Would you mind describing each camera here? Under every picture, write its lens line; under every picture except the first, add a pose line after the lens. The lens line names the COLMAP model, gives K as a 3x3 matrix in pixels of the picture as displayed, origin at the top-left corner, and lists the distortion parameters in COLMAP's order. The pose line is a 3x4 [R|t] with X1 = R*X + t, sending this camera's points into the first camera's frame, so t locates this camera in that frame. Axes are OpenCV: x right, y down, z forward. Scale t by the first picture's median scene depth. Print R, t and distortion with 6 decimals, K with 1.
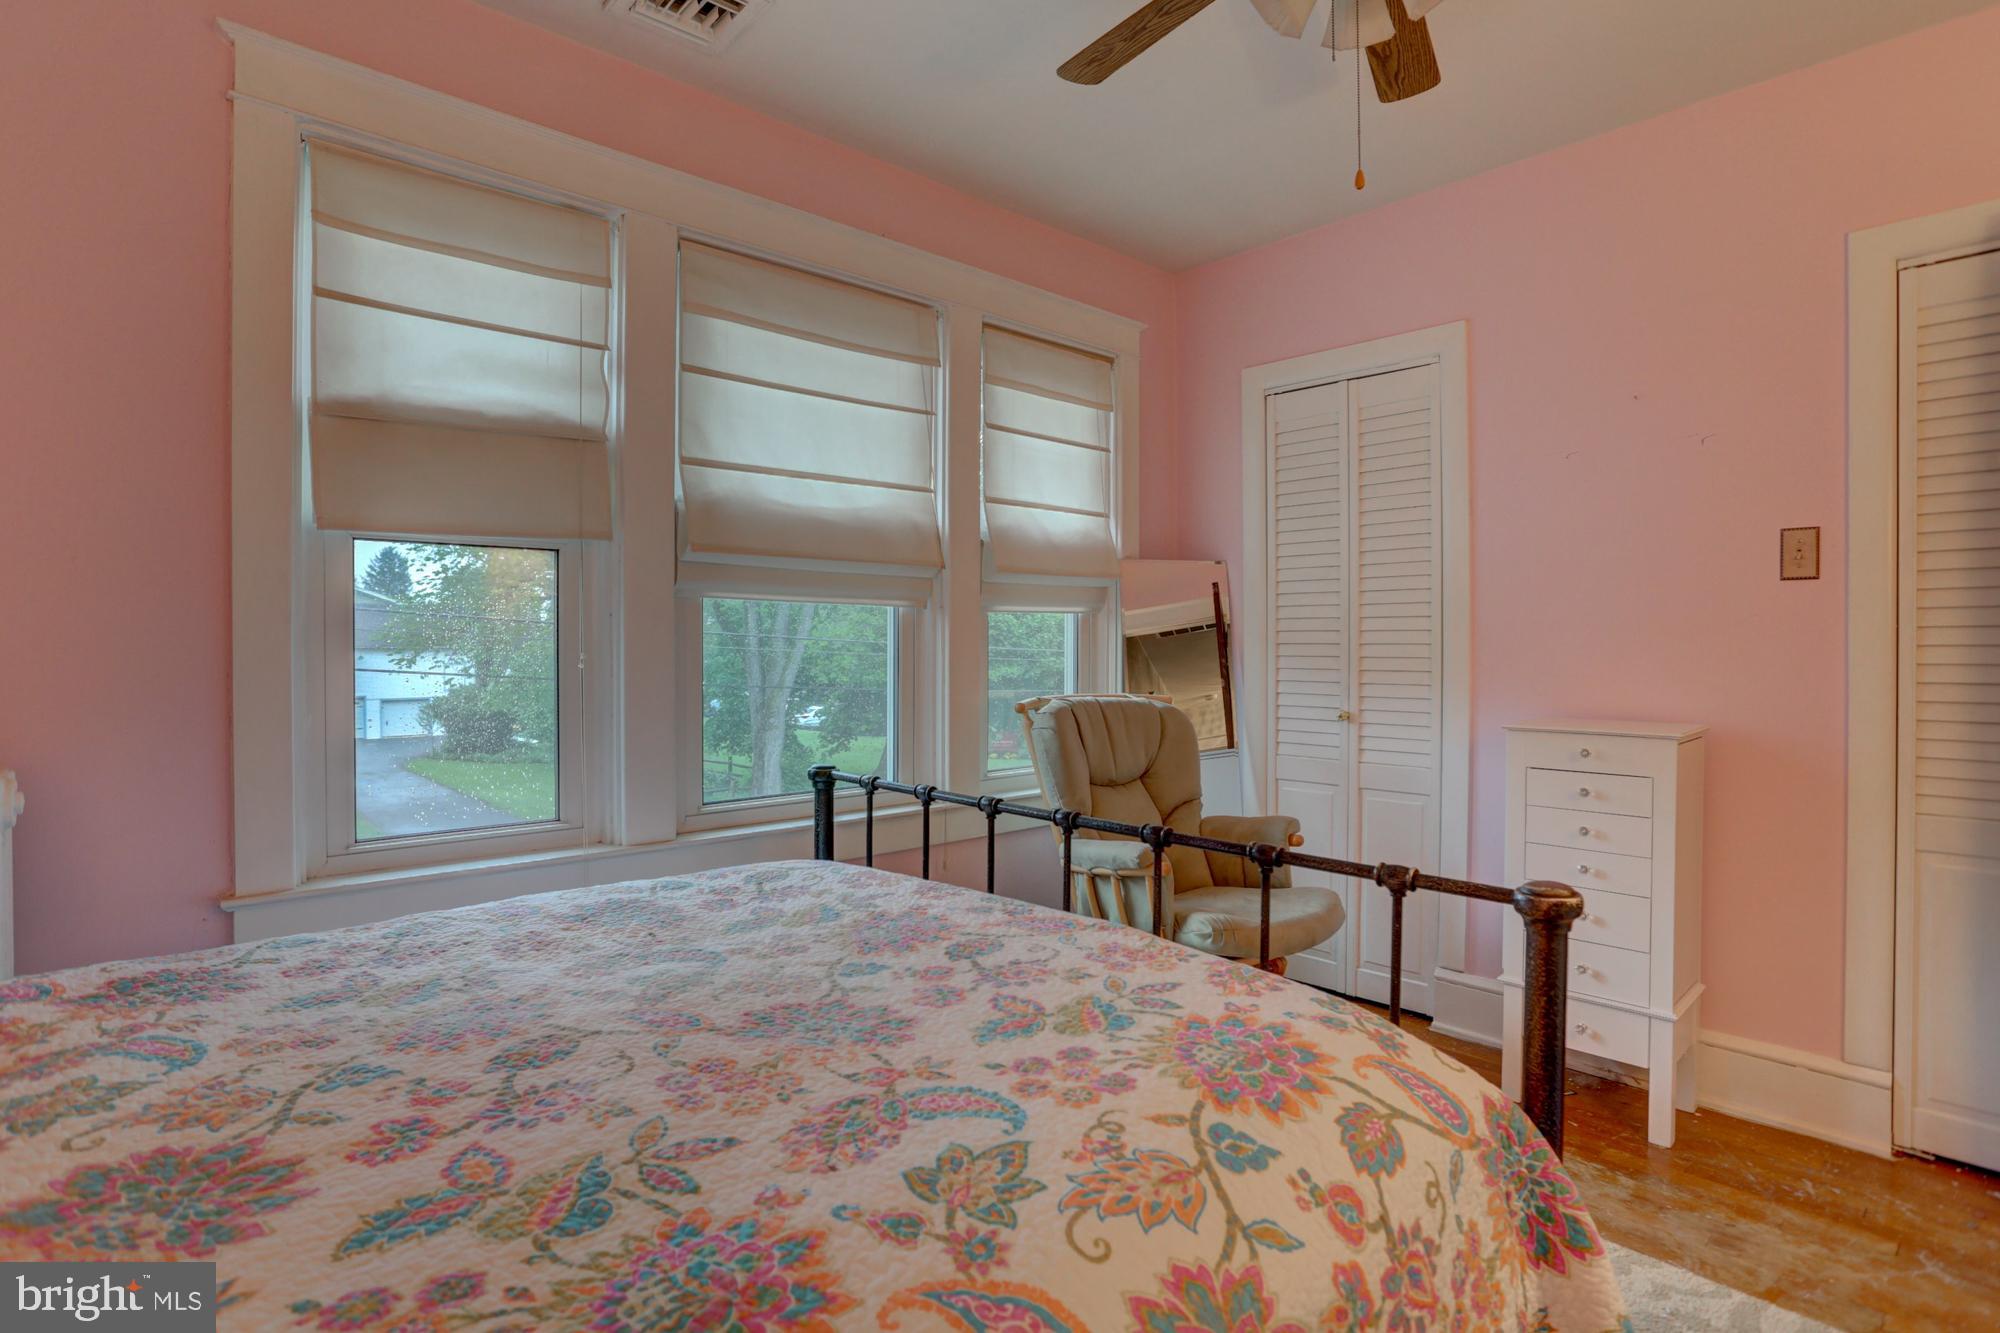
lens RADIAL K [[964.5, 0, 1006.6], [0, 964.5, 652.6], [0, 0, 1]] dist [-0.069134, 0.026827]
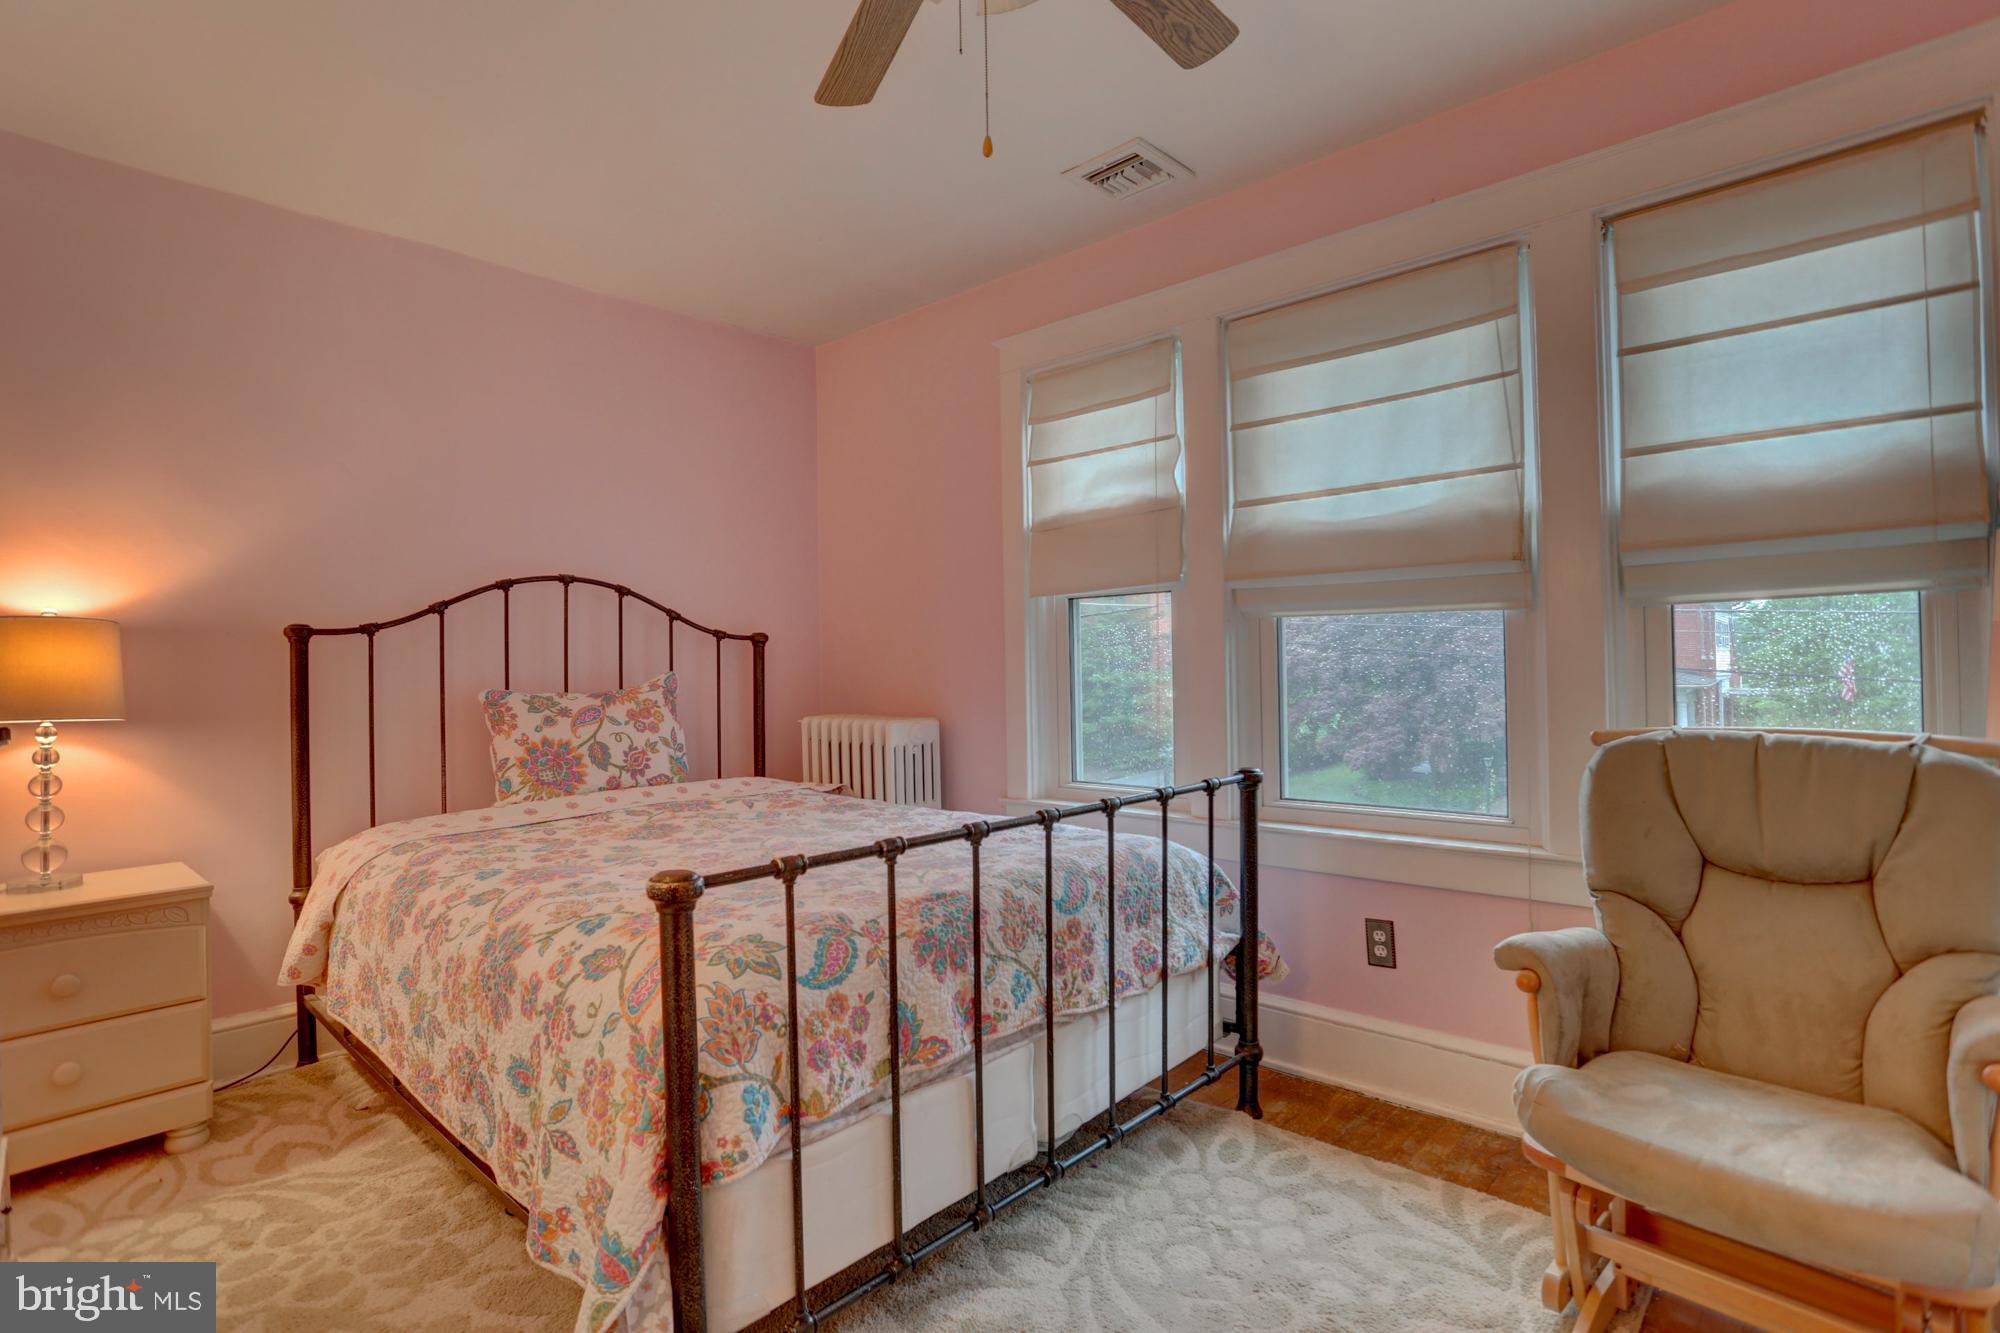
lens RADIAL K [[964.5, 0, 1006.6], [0, 964.5, 652.6], [0, 0, 1]] dist [-0.069134, 0.026827]
pose [[0.095454, -0.037446, -0.994729, 0.701112], [-0.012536, 0.999168, -0.038816, 0.026435], [0.995355, 0.016175, 0.094906, 0.527022]]
